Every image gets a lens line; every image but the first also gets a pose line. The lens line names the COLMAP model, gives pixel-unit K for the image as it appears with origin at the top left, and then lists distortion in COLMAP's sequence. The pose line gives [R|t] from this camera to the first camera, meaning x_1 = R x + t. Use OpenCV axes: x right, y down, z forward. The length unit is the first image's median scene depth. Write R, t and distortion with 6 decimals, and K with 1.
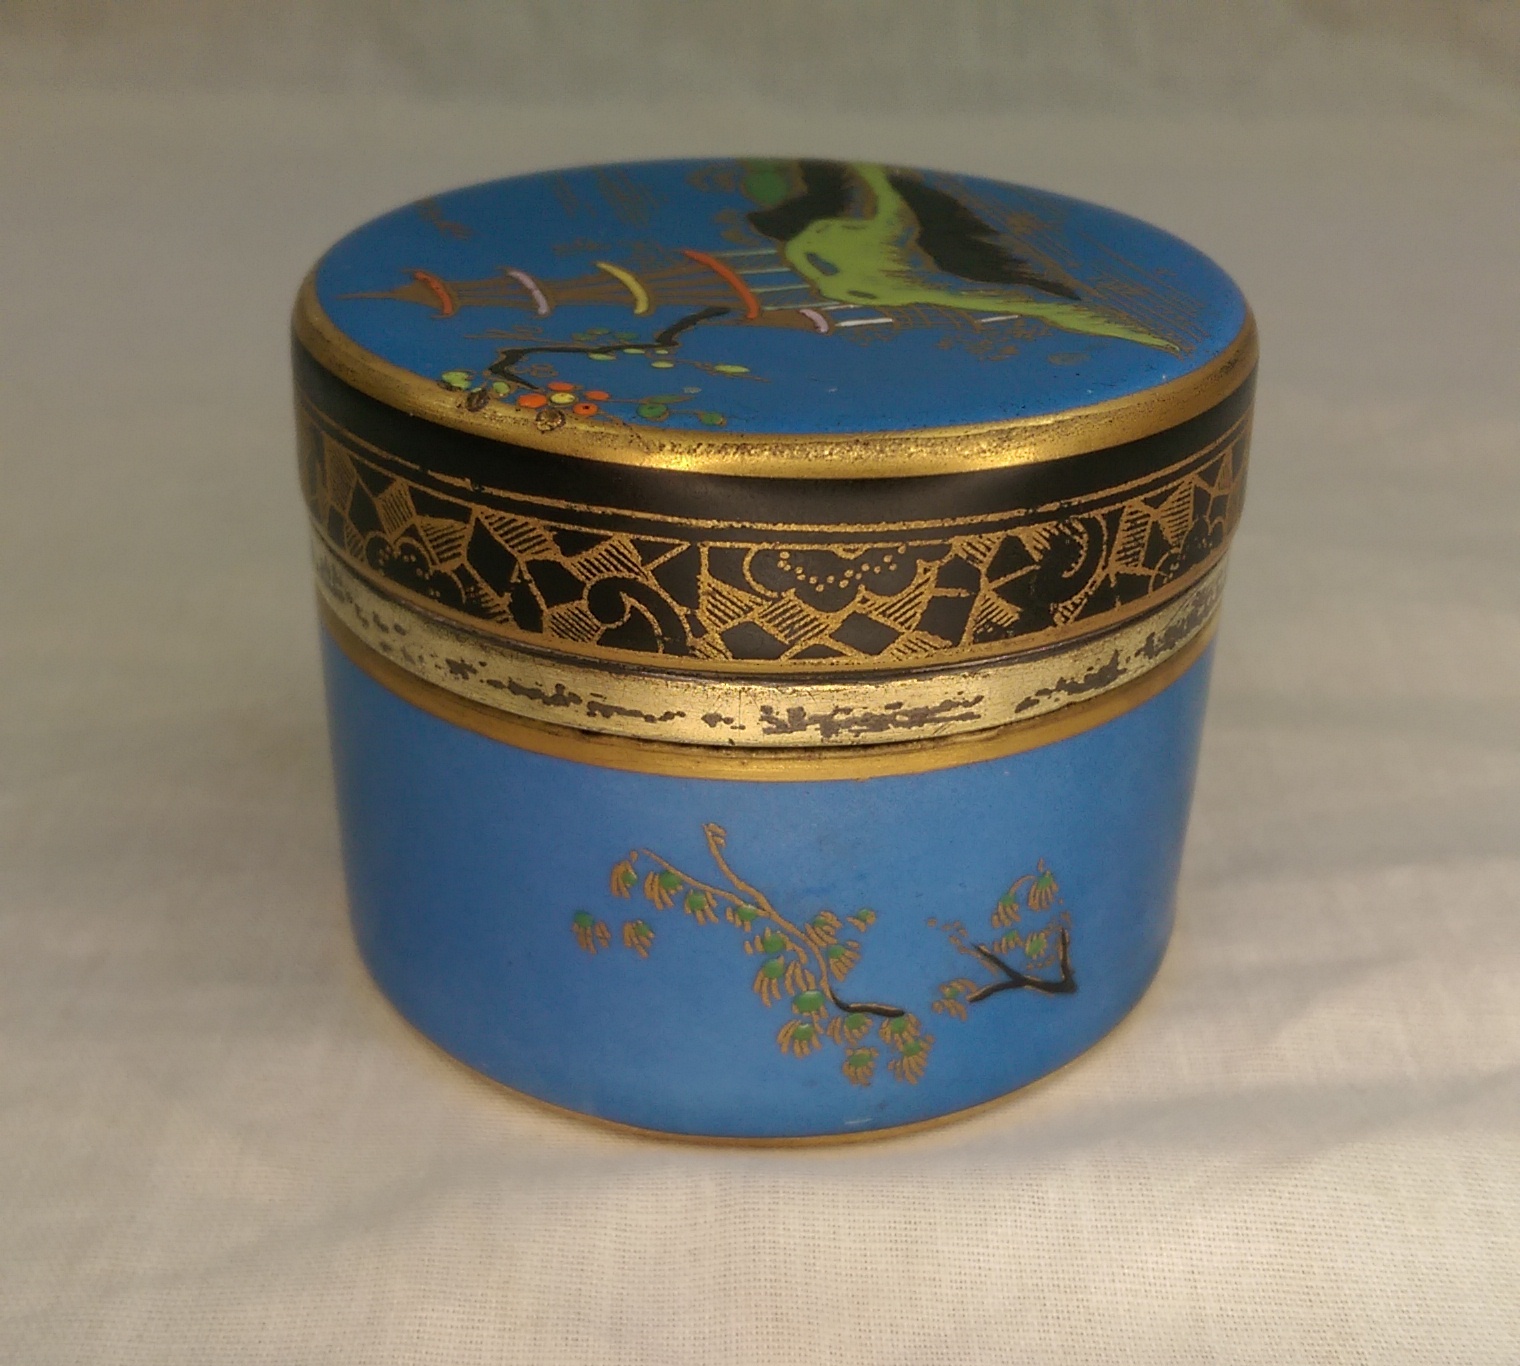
lens RADIAL K [[2070.6, 0, 760.0], [0, 2070.6, 683.0], [0, 0, 1]] dist [0.356955, -0.000345]
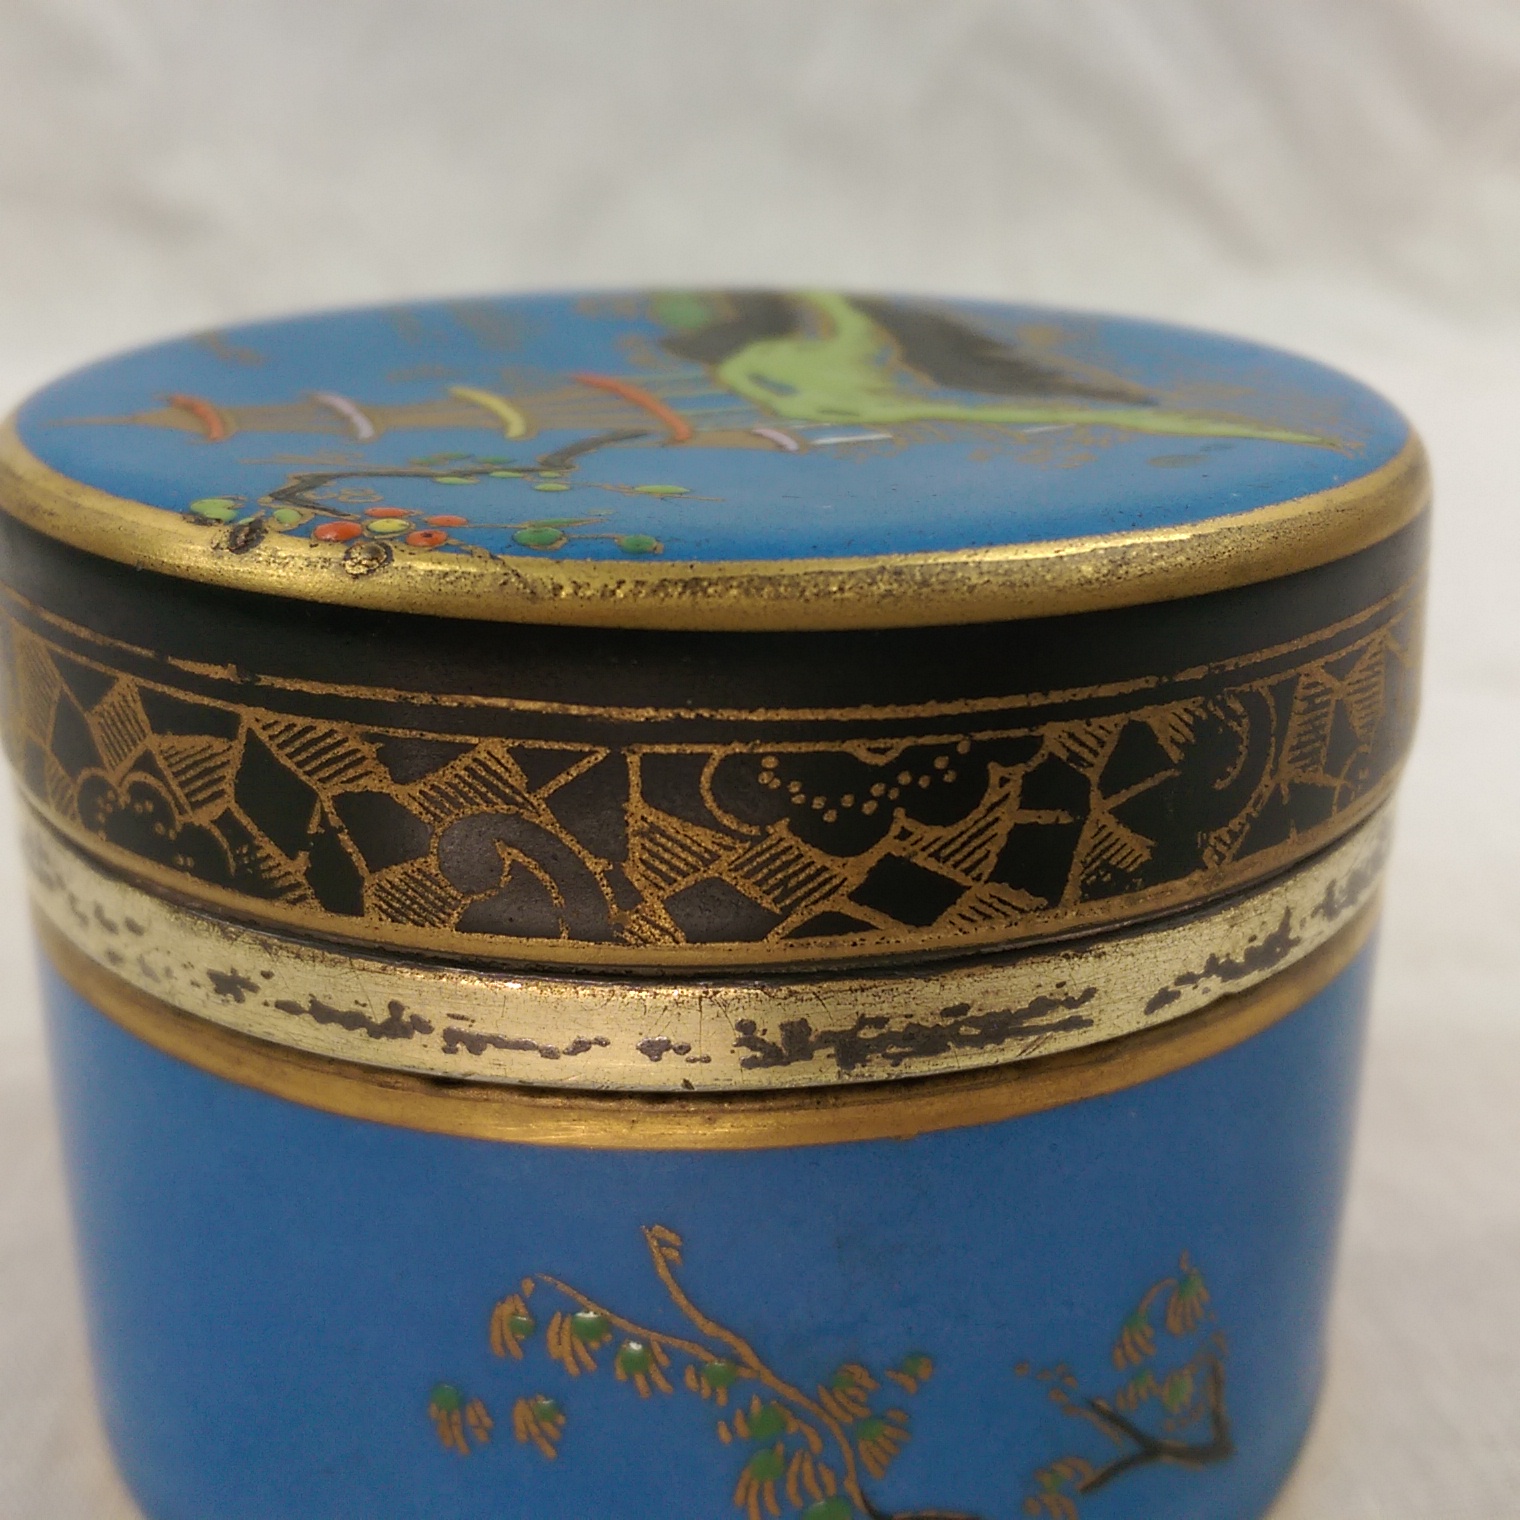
lens RADIAL K [[1902.0, 0, 760.0], [0, 1902.0, 760.0], [0, 0, 1]] dist [0.175238, -0.374321]
pose [[0.996844, -0.037491, 0.069969, -0.027966], [0.046032, 0.991120, -0.124748, 0.005374], [-0.064671, 0.127576, 0.989718, 0.442317]]
